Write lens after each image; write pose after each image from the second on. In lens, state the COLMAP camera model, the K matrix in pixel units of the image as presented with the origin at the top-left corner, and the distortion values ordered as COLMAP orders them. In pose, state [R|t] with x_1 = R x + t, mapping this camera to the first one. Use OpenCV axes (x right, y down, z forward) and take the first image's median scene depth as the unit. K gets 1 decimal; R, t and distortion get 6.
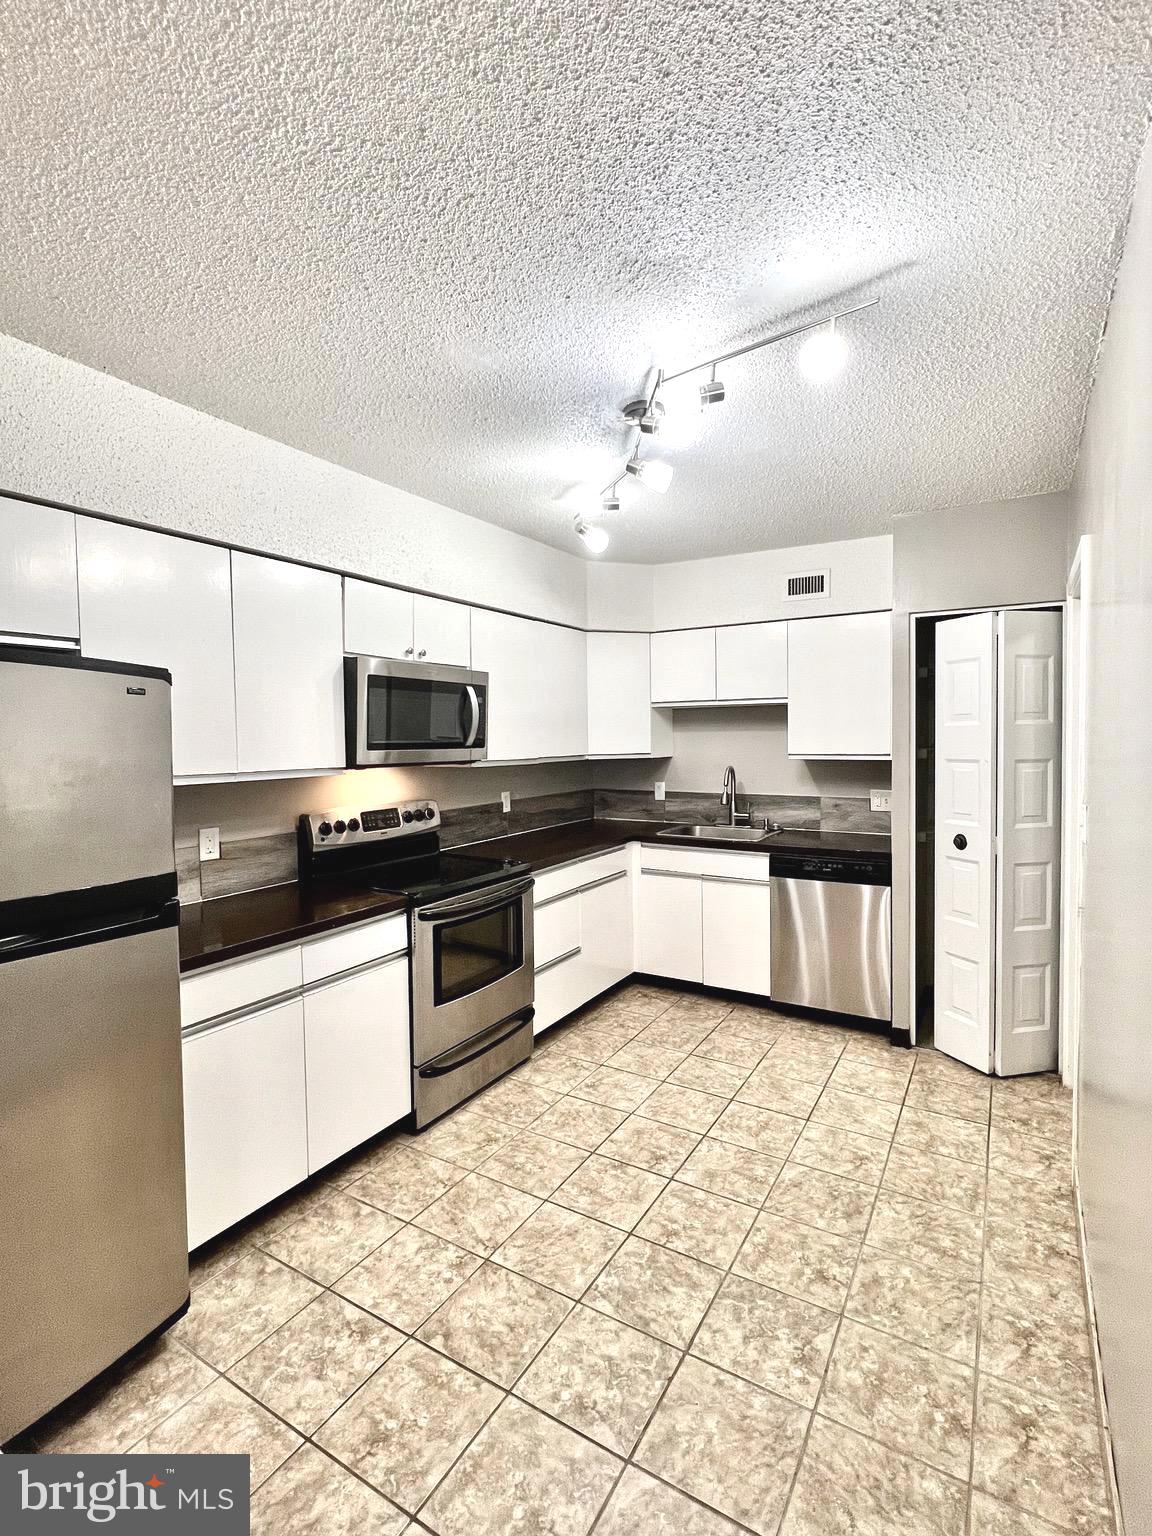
lens RADIAL K [[722.6, 0, 579.3], [0, 722.6, 767.5], [0, 0, 1]] dist [-0.006489, -0.000403]
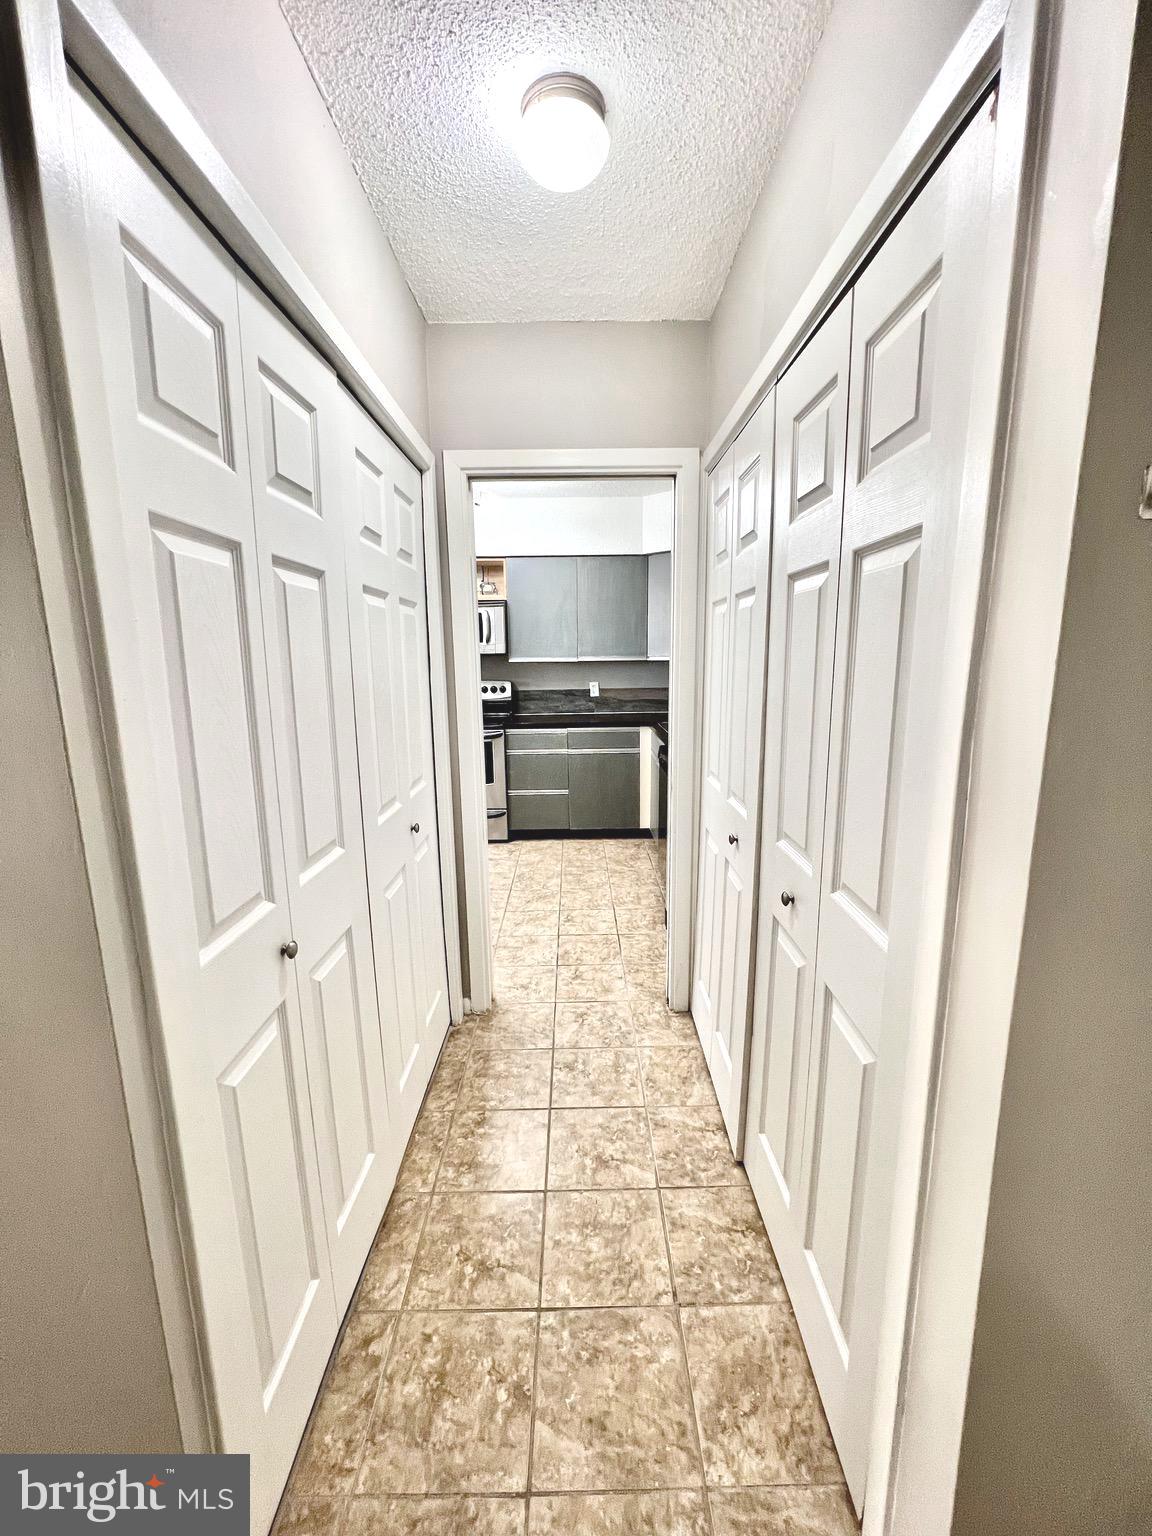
lens RADIAL K [[615.4, 0, 580.3], [0, 615.4, 763.3], [0, 0, 1]] dist [-0.000274, 0.000131]
pose [[0.521382, 0.154418, -0.839236, 1.023324], [-0.034784, 0.986519, 0.159908, -0.001514], [0.852614, -0.054181, 0.519724, 0.377408]]
